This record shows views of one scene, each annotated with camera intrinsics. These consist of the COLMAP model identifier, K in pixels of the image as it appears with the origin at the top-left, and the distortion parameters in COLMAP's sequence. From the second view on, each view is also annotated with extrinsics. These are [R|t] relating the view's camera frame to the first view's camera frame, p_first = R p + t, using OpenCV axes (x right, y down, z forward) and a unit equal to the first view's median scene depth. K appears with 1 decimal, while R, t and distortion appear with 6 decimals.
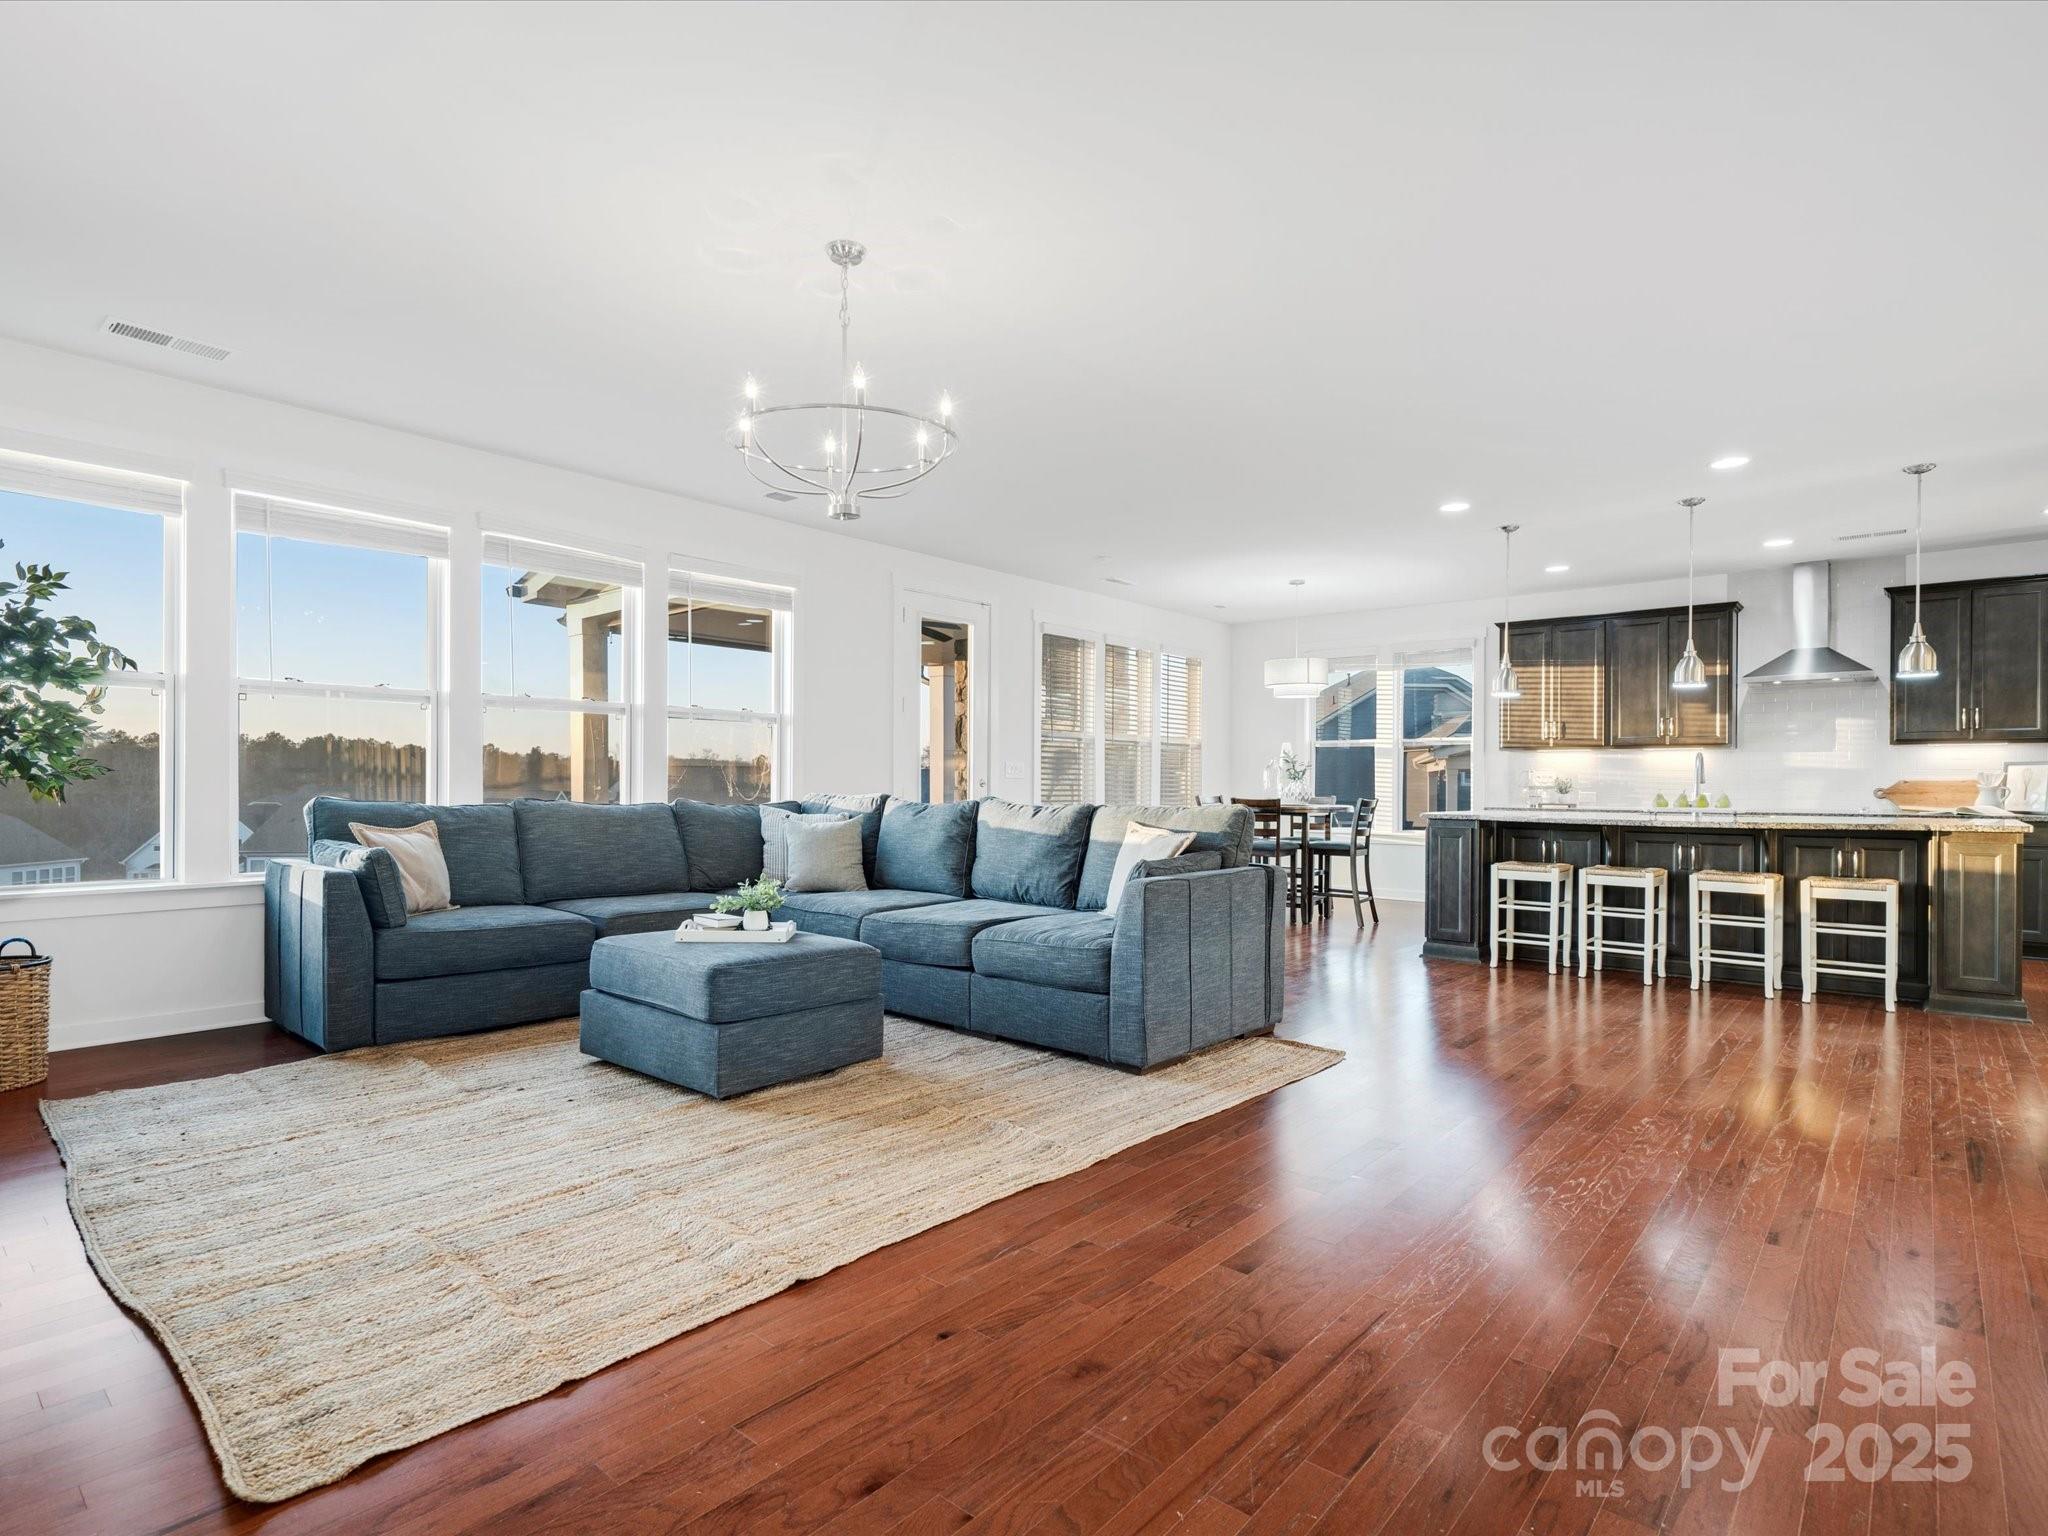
lens RADIAL K [[1046.7, 0, 1026.6], [0, 1046.7, 778.3], [0, 0, 1]] dist [-0.000563, 0.000021]
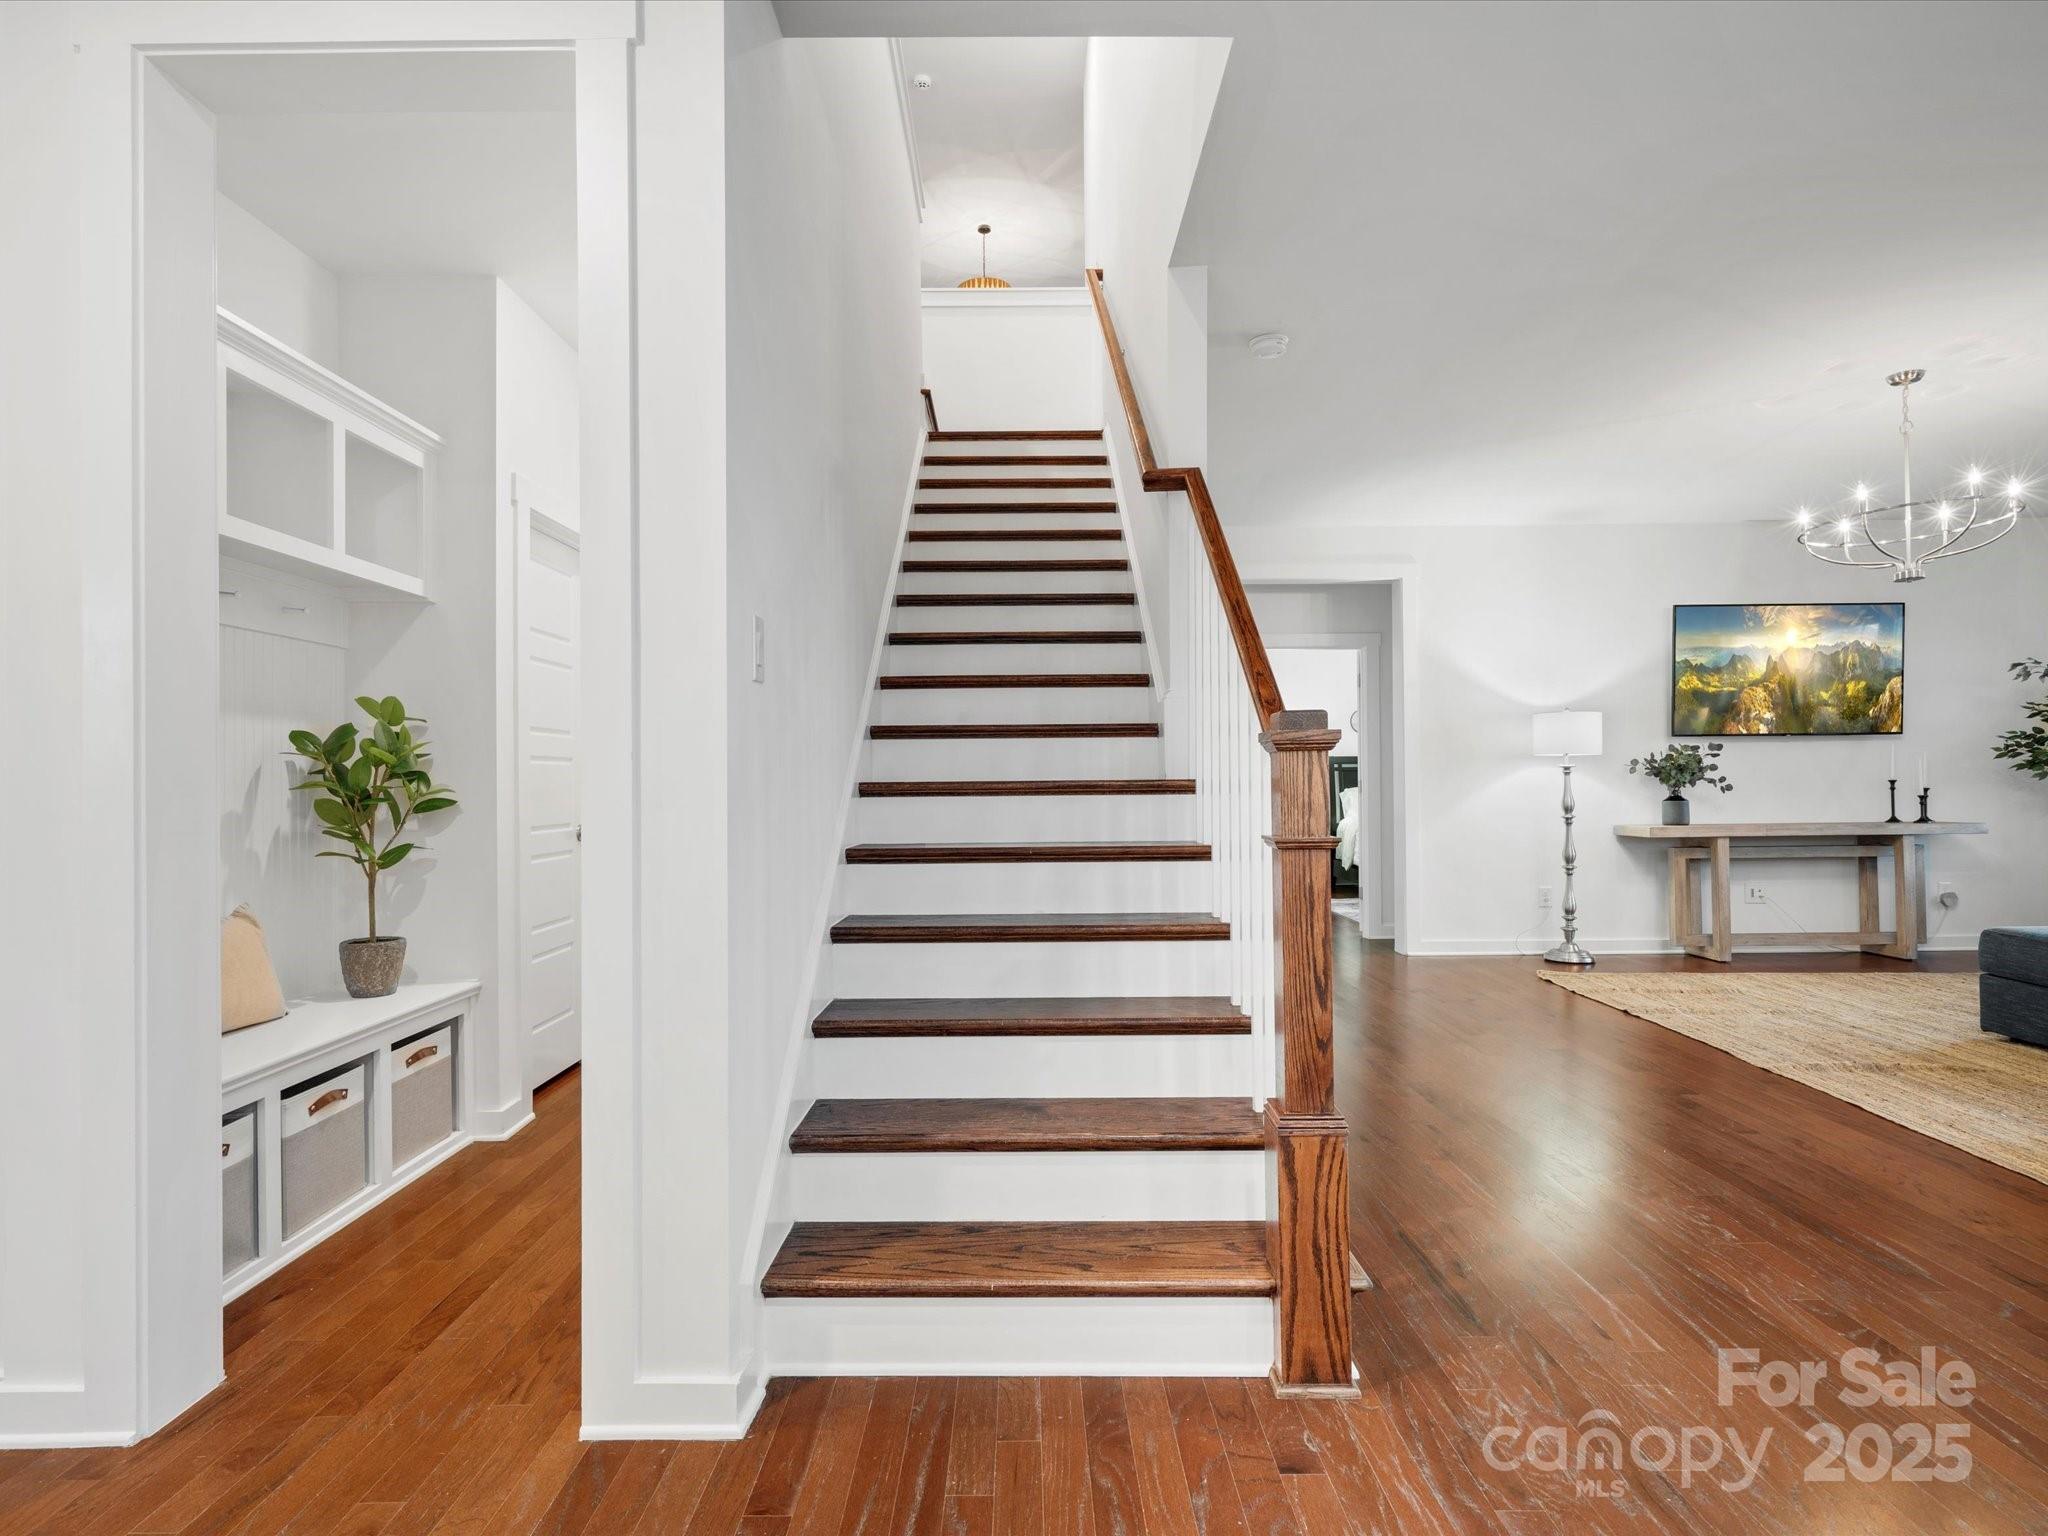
lens RADIAL K [[1046.7, 0, 1026.6], [0, 1046.7, 778.3], [0, 0, 1]] dist [-0.000563, 0.000021]
pose [[-0.761154, -0.003294, -0.648563, 1.396464], [0.005542, 0.999918, -0.011583, 0.002455], [0.648548, -0.012411, -0.761073, 1.183546]]
